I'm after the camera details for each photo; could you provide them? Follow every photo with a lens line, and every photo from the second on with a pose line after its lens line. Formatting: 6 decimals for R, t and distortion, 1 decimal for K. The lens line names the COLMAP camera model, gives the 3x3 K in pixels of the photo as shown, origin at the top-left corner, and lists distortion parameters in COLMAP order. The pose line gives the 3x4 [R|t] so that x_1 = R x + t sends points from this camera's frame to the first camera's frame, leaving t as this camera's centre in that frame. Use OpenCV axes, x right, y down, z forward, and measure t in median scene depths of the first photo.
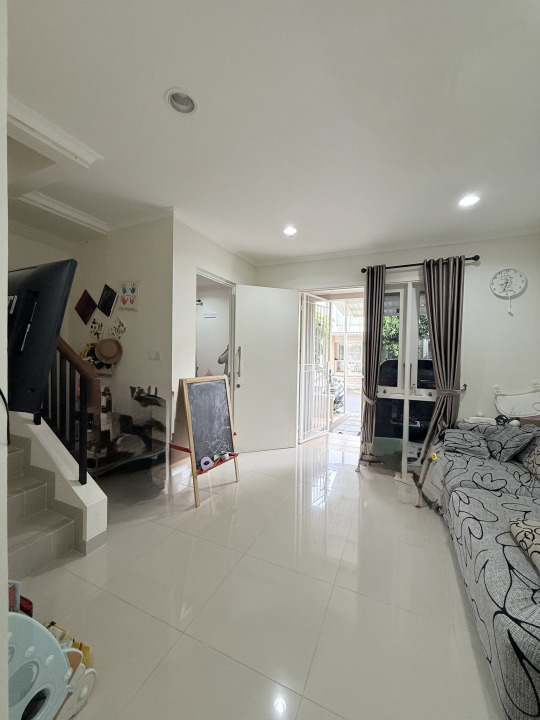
lens RADIAL K [[286.0, 0, 270.3], [0, 286.0, 359.1], [0, 0, 1]] dist [-0.000458, 0.000060]
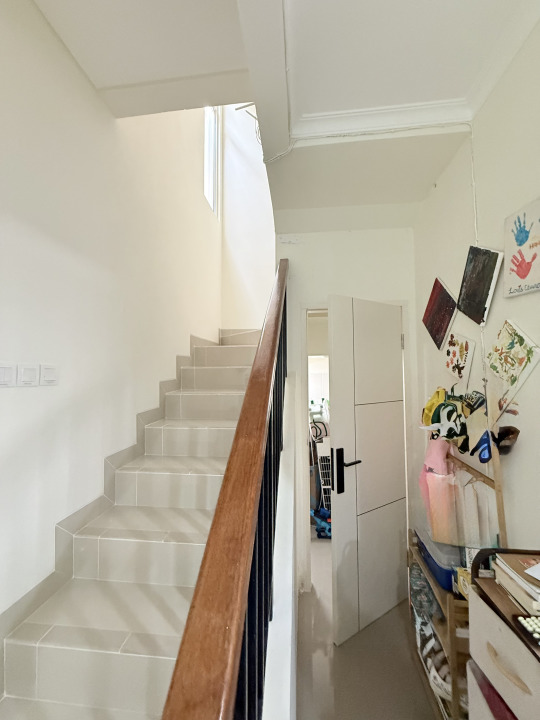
lens RADIAL K [[286.0, 0, 270.3], [0, 286.0, 359.1], [0, 0, 1]] dist [-0.000458, 0.000060]
pose [[0.309139, -0.062908, -0.948934, -0.306786], [-0.008141, 0.997598, -0.068786, -0.075724], [0.950982, 0.028990, 0.307884, 0.647880]]
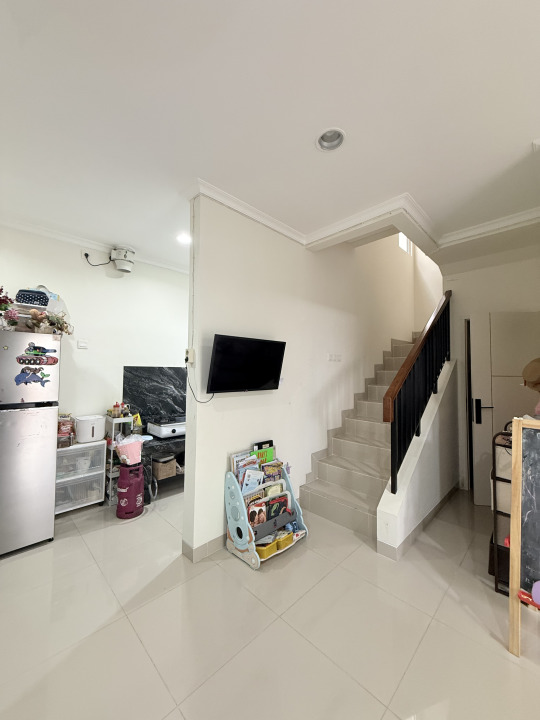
lens RADIAL K [[286.0, 0, 270.3], [0, 286.0, 359.1], [0, 0, 1]] dist [-0.000458, 0.000060]
pose [[-0.356256, -0.058661, -0.932545, 0.387955], [-0.033393, 0.998189, -0.050034, -0.007284], [0.933791, 0.013316, -0.357570, 0.630574]]
